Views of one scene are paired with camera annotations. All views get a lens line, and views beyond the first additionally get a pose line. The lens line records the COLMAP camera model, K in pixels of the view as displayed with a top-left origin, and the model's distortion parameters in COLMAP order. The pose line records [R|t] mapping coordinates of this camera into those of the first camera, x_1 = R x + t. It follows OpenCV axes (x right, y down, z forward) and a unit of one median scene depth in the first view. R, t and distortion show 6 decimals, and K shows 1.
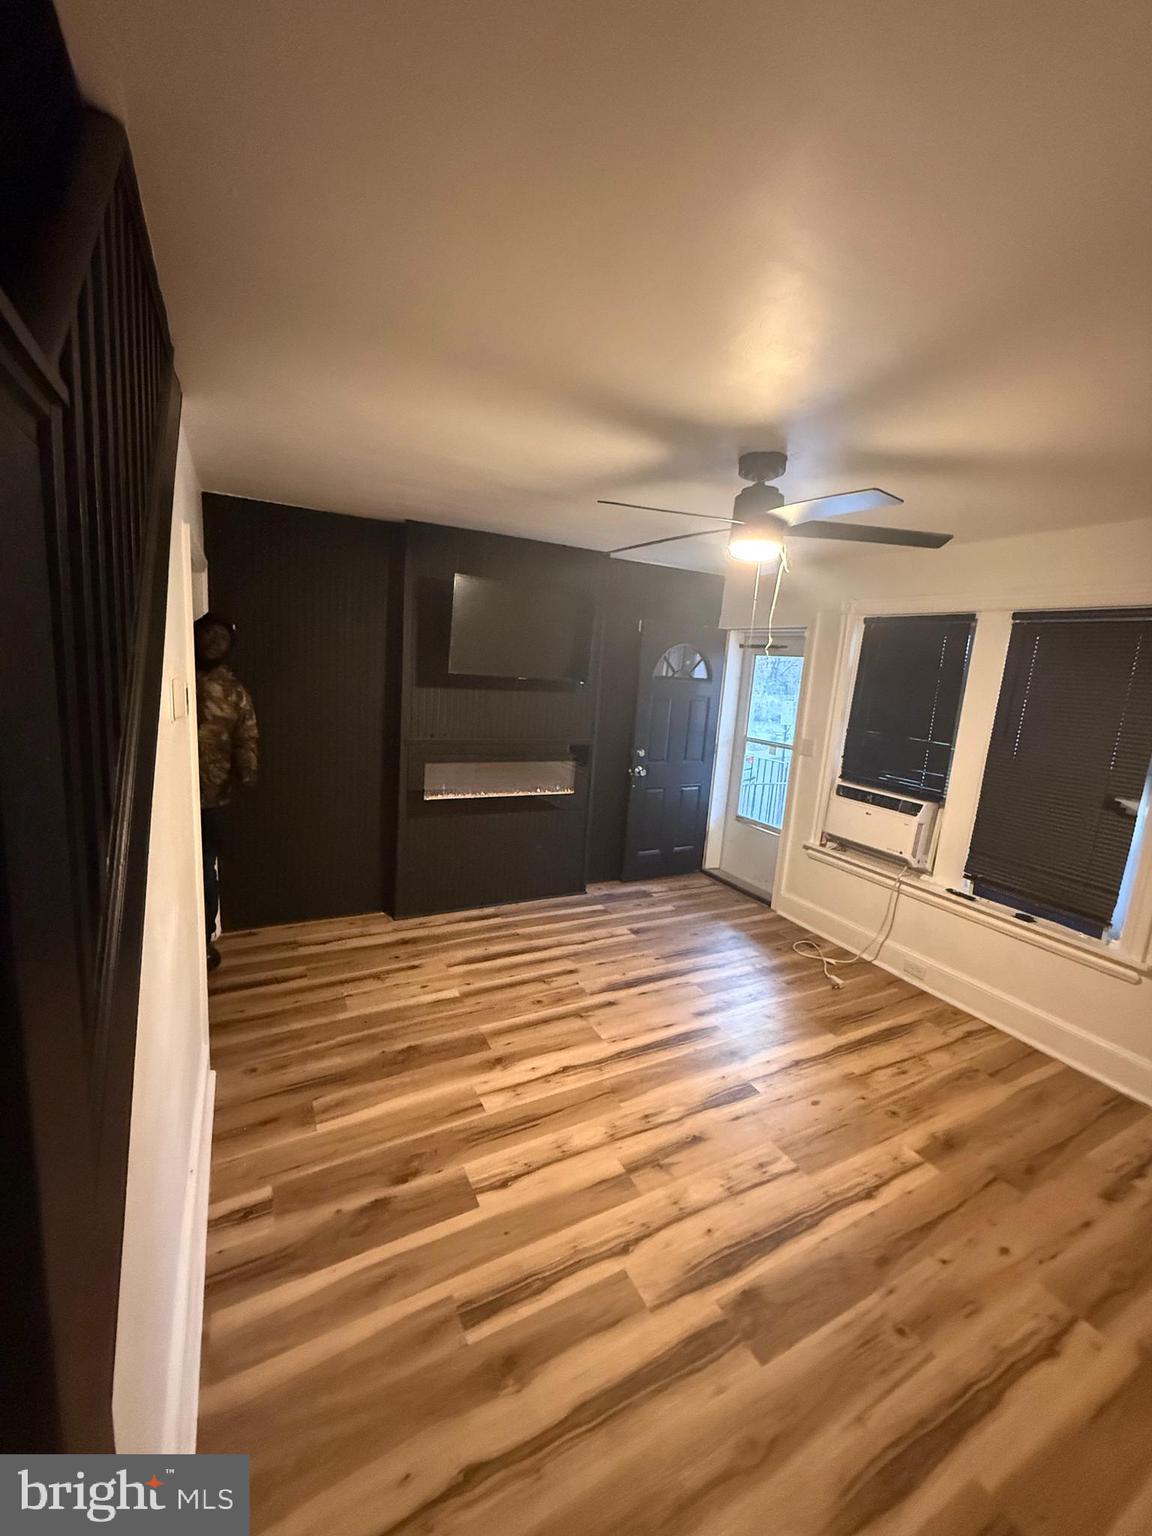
lens RADIAL K [[610.0, 0, 568.1], [0, 610.0, 761.2], [0, 0, 1]] dist [-0.001463, -0.000446]
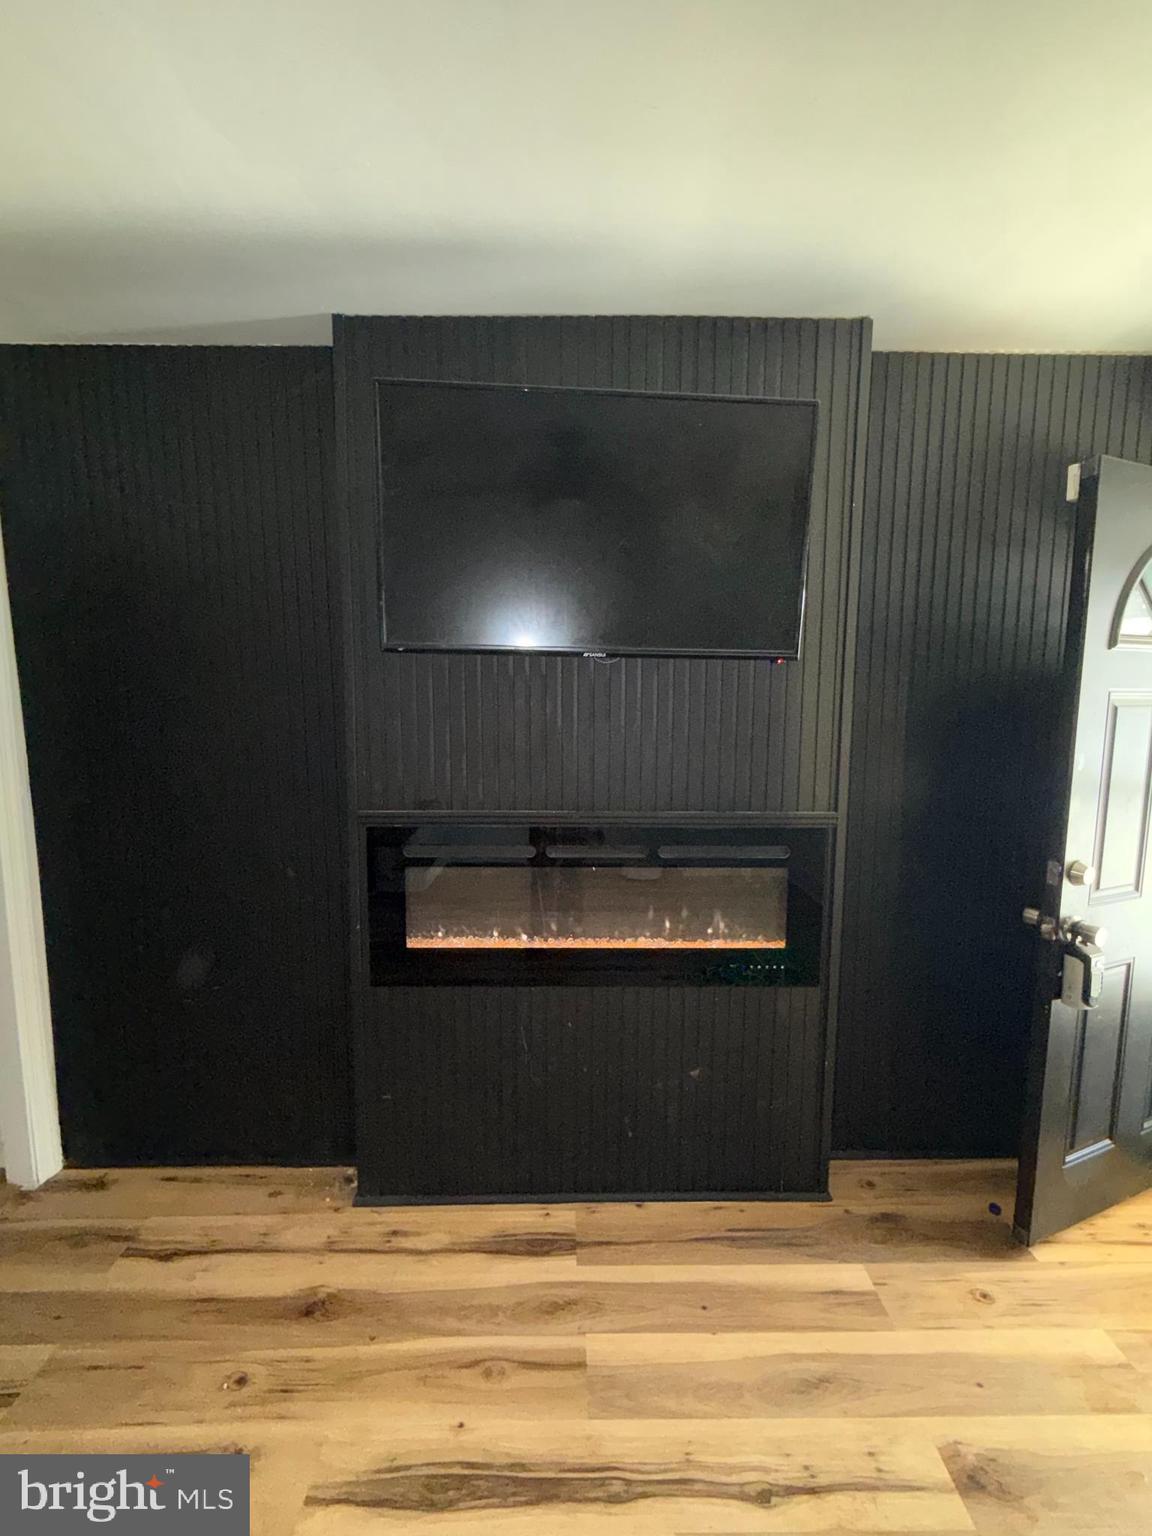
lens RADIAL K [[633.9, 0, 571.9], [0, 633.9, 767.9], [0, 0, 1]] dist [-0.004182, -0.000025]
pose [[0.891422, -0.011524, -0.453027, 0.112279], [-0.017378, 0.998072, -0.059584, -0.059023], [0.452840, 0.060987, 0.889503, 0.864633]]
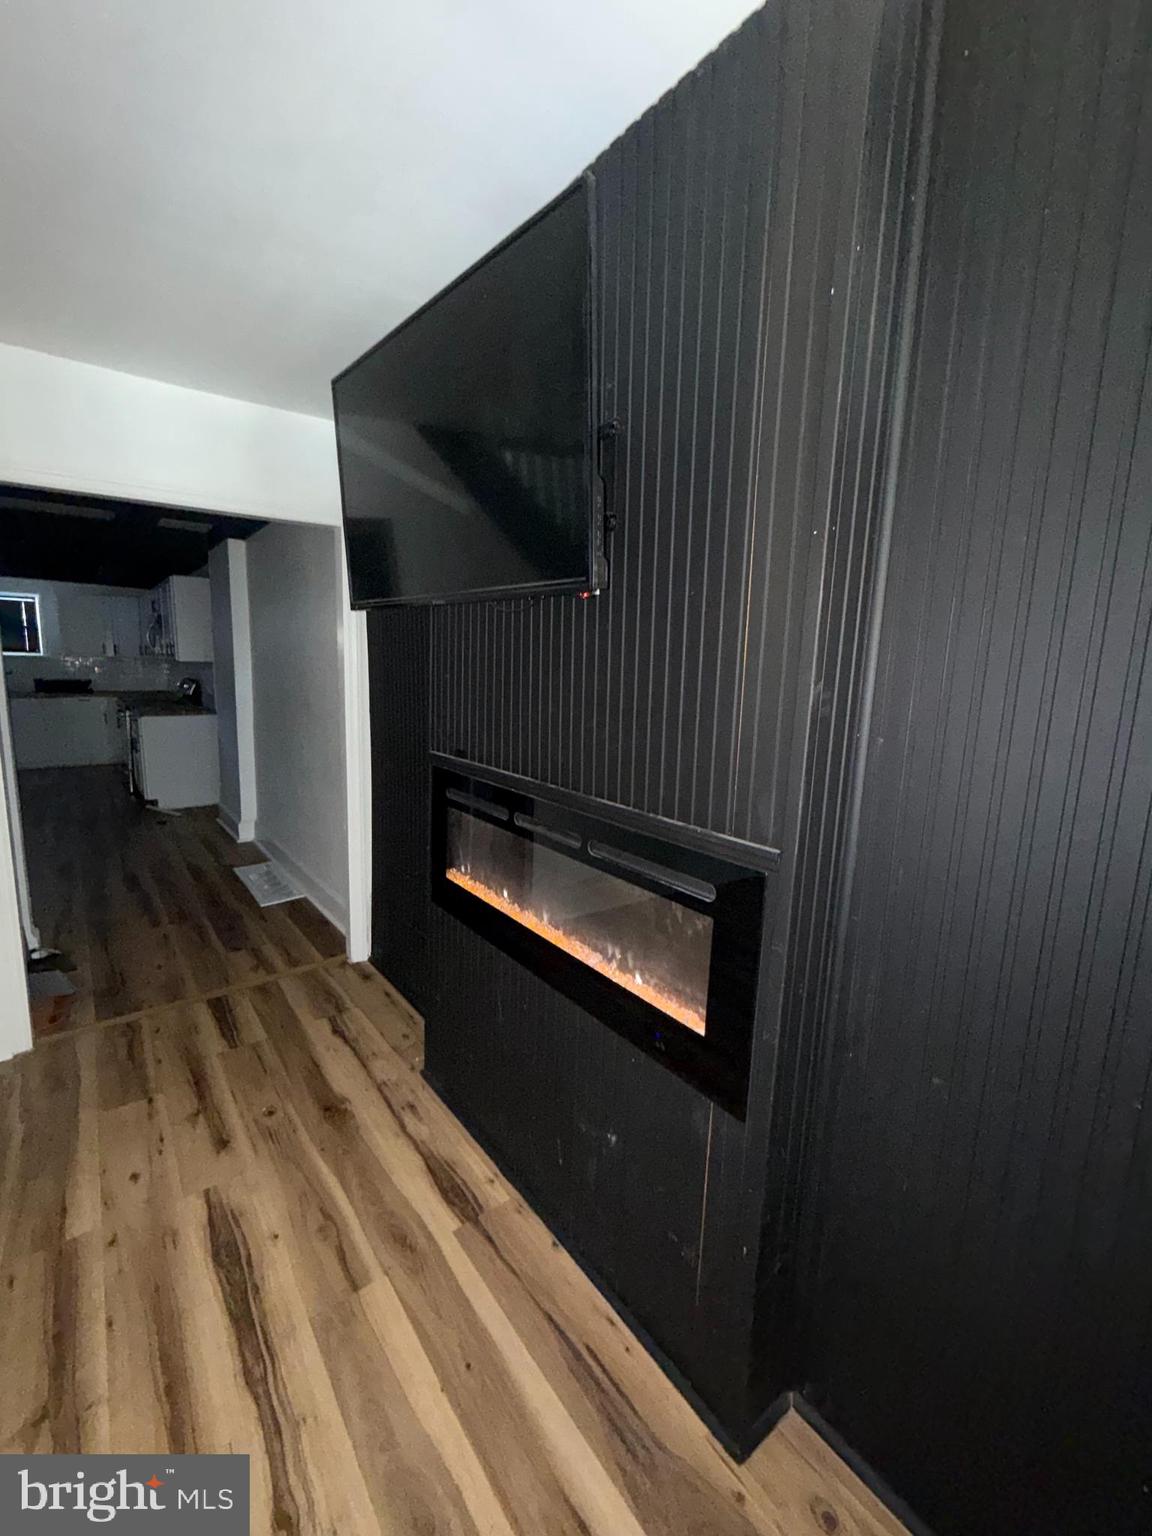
lens RADIAL K [[633.9, 0, 571.9], [0, 633.9, 767.9], [0, 0, 1]] dist [-0.004182, -0.000025]
pose [[0.175096, 0.093619, -0.980090, 0.389483], [-0.176382, 0.982347, 0.062324, -0.103806], [0.968623, 0.161958, 0.188517, 1.344165]]
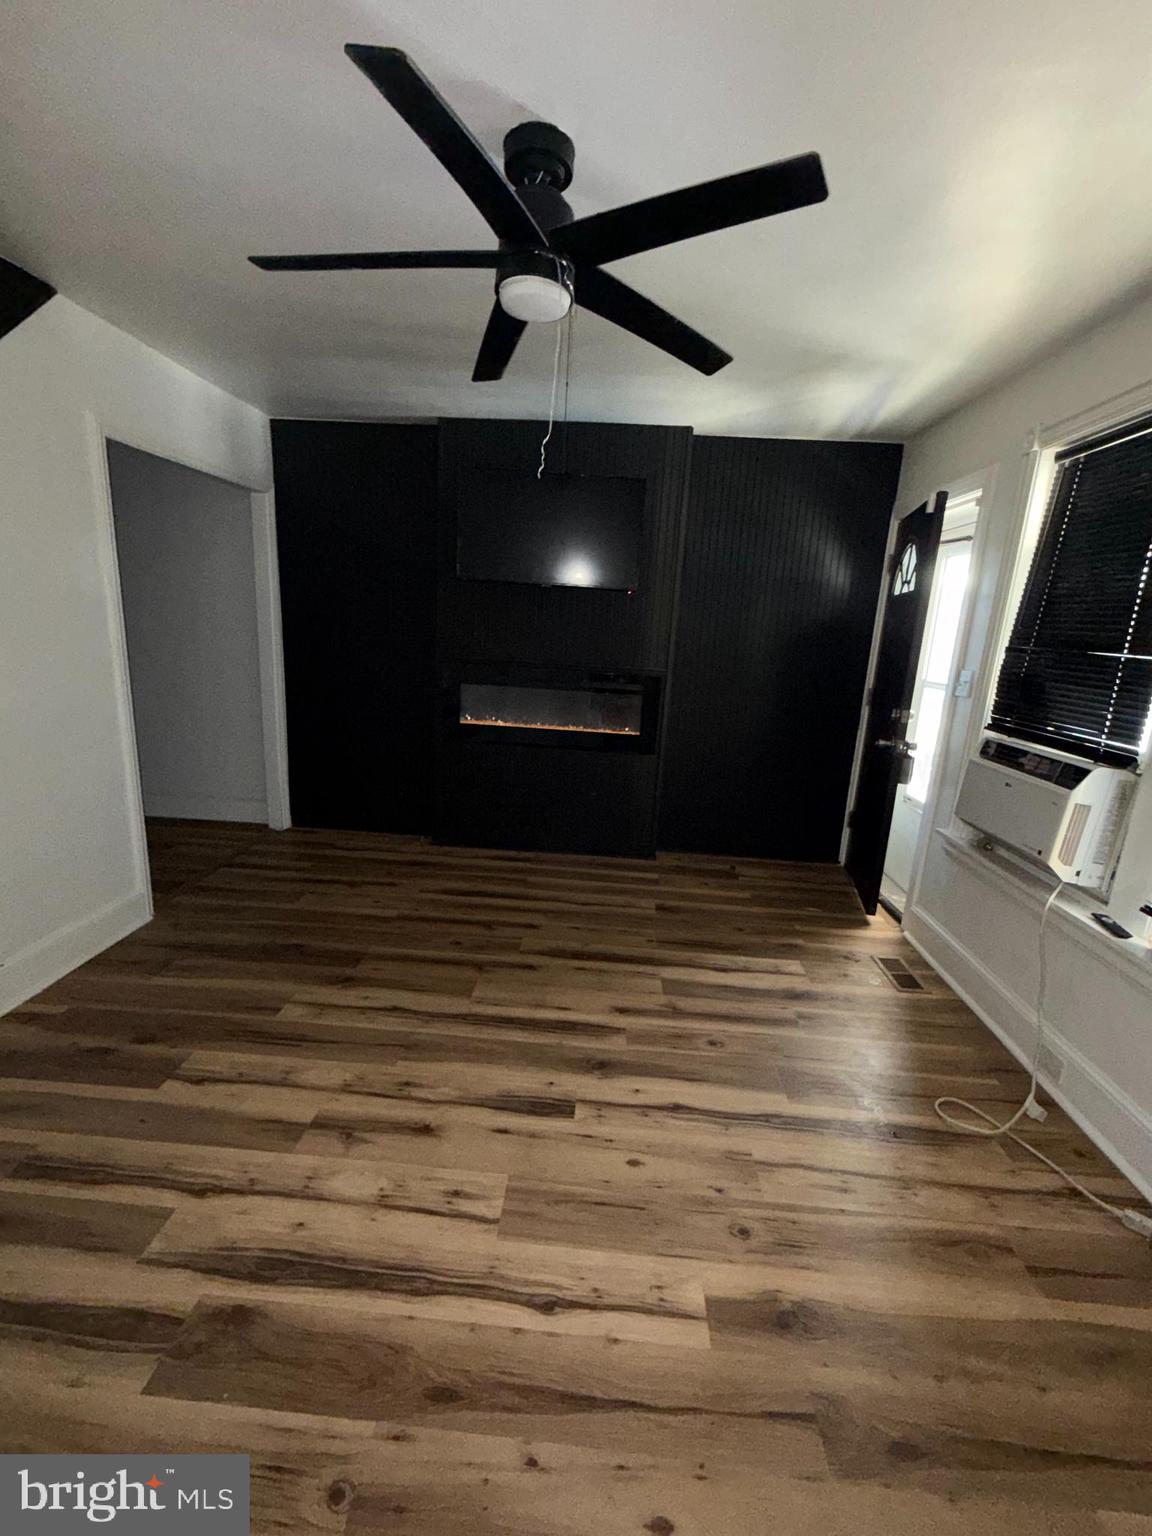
lens RADIAL K [[633.9, 0, 571.9], [0, 633.9, 767.9], [0, 0, 1]] dist [-0.004182, -0.000025]
pose [[0.856071, 0.095325, -0.507992, 0.568124], [-0.081687, 0.995446, 0.049136, 0.095503], [0.510363, -0.000568, 0.859959, 0.331055]]
